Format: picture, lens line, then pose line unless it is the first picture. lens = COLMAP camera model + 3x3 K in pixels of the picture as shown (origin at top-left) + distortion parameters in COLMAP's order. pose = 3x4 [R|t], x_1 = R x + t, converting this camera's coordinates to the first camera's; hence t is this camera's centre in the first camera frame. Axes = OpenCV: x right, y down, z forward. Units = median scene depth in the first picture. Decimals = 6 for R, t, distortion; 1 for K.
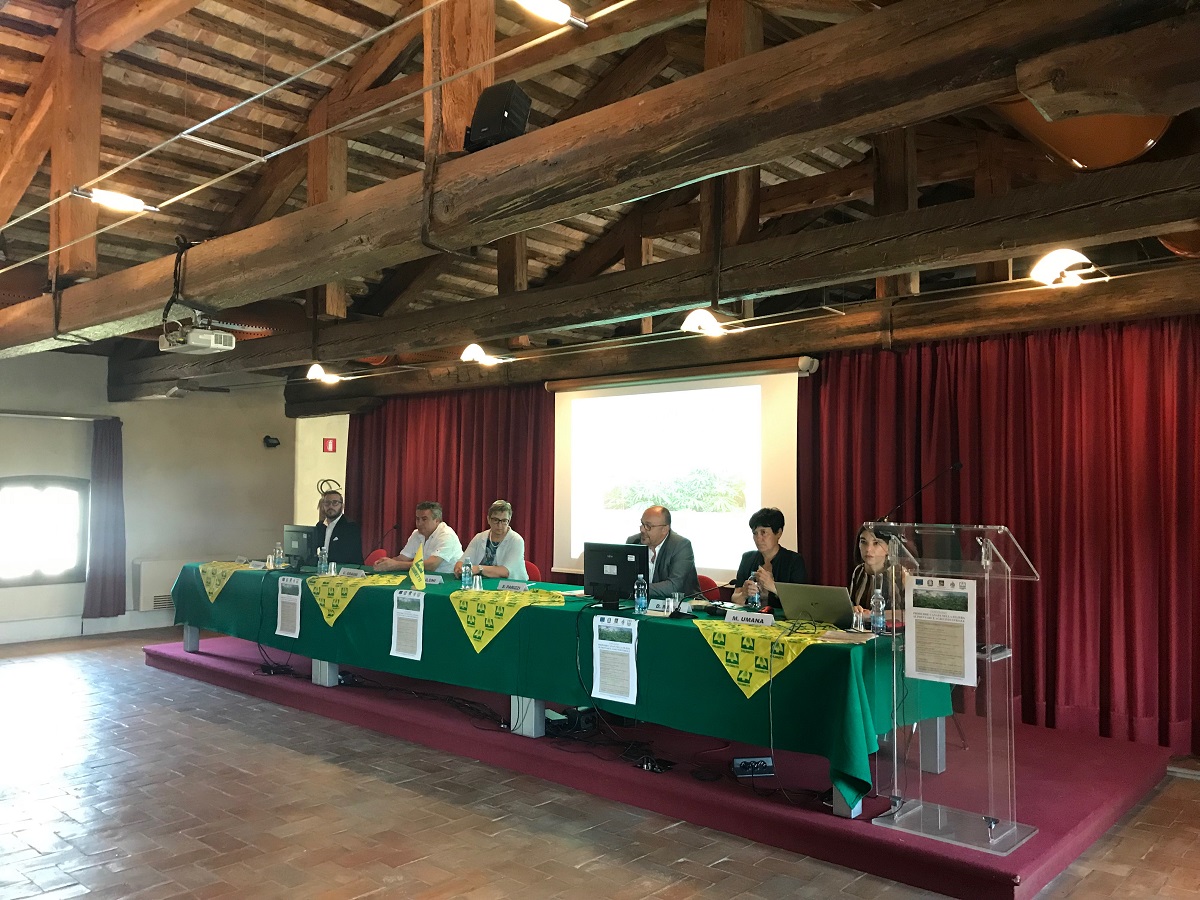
lens RADIAL K [[985.6, 0, 598.4], [0, 985.6, 450.3], [0, 0, 1]] dist [0.027420, -0.013241]
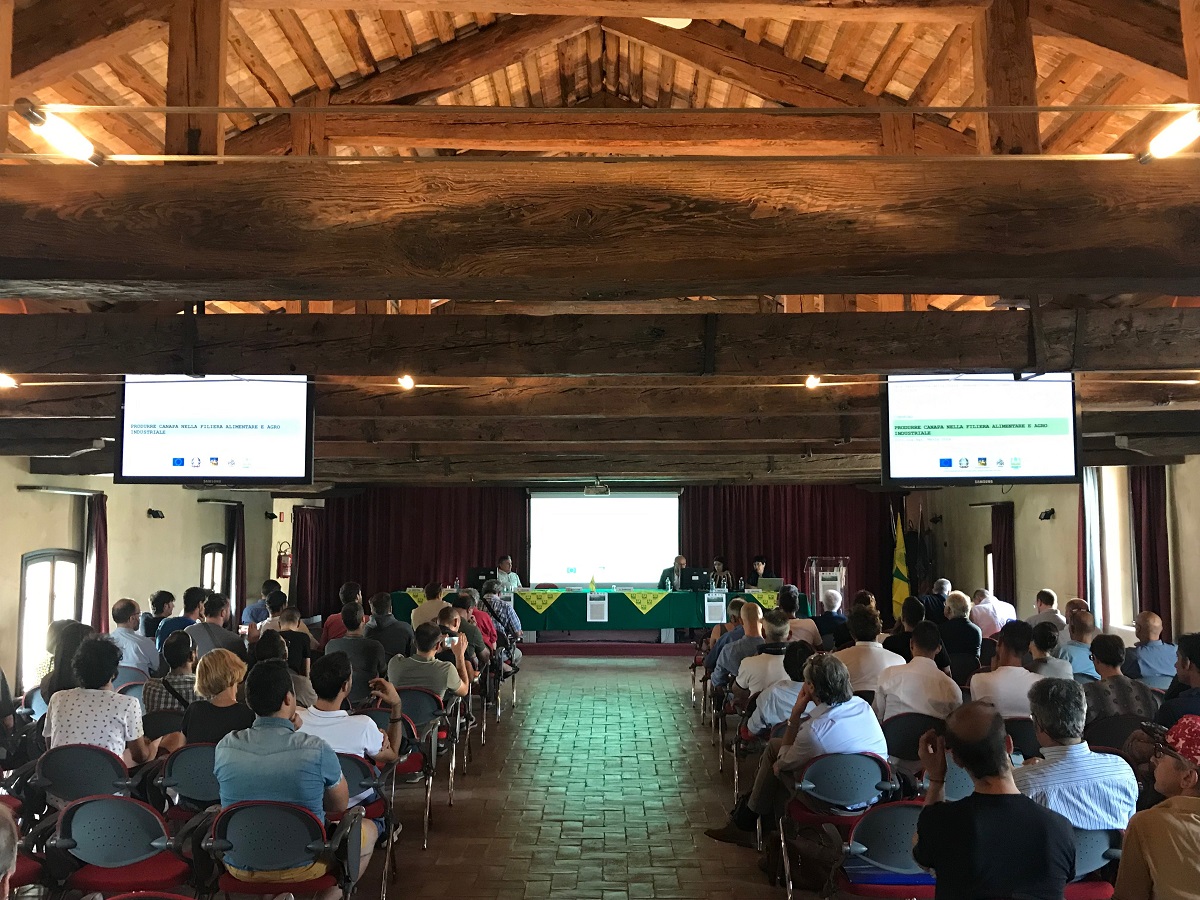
lens RADIAL K [[1117.1, 0, 599.3], [0, 1117.1, 449.7], [0, 0, 1]] dist [-0.000251, 0.000000]
pose [[0.739948, 0.050202, 0.670788, -2.229663], [-0.023164, 0.998521, -0.049177, -0.070532], [-0.672265, 0.020850, 0.740017, -1.069061]]
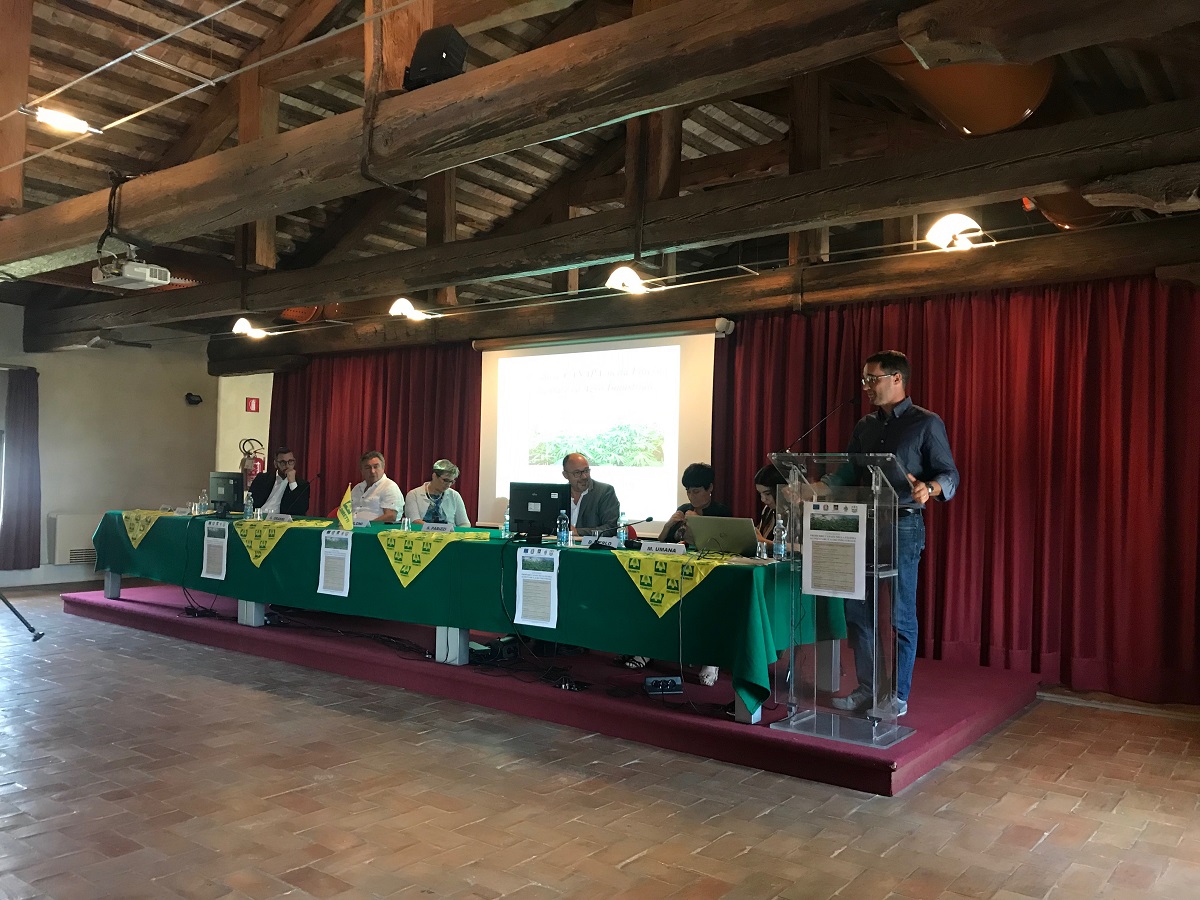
lens RADIAL K [[985.6, 0, 597.1], [0, 985.6, 448.5], [0, 0, 1]] dist [0.027420, -0.013241]
pose [[0.996883, 0.017916, 0.076839, -0.002540], [-0.018880, 0.999752, 0.011835, 0.045413], [-0.076608, -0.013249, 0.996973, -0.053406]]
